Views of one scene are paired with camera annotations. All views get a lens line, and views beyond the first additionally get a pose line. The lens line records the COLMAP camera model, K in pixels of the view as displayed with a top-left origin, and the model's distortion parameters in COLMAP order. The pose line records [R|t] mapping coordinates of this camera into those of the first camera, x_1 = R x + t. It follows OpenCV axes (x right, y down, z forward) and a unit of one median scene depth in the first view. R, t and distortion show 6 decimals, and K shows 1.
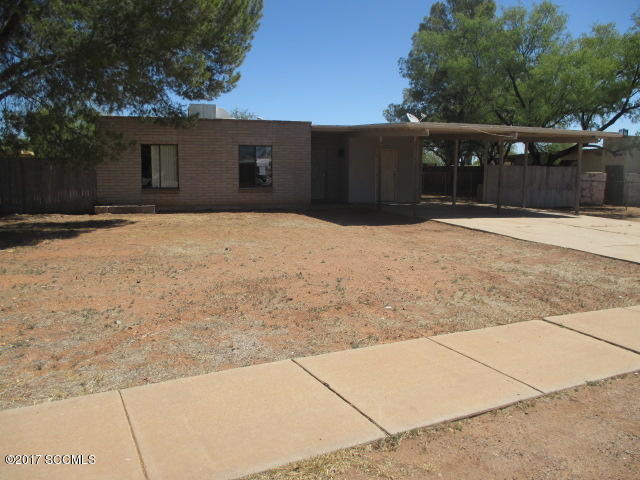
lens RADIAL K [[531.9, 0, 320.0], [0, 531.9, 240.0], [0, 0, 1]] dist [-0.117081, 0.003406]
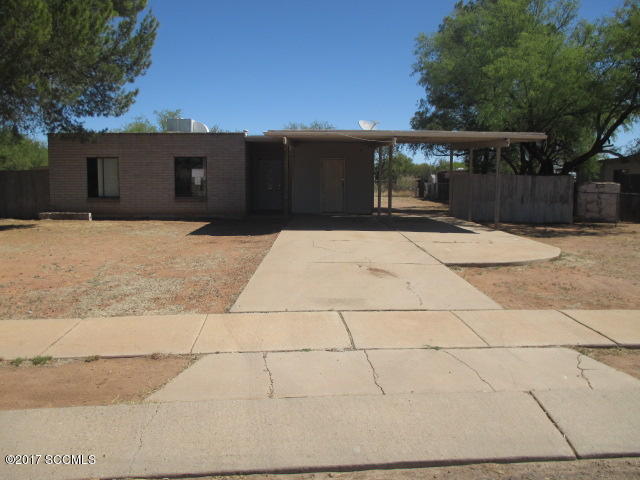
lens RADIAL K [[531.9, 0, 320.0], [0, 531.9, 240.0], [0, 0, 1]] dist [-0.117081, 0.003406]
pose [[0.966439, 0.026724, -0.255502, 0.388872], [-0.033835, 0.999152, -0.023473, 0.000199], [0.254657, 0.031330, 0.966524, 0.066672]]
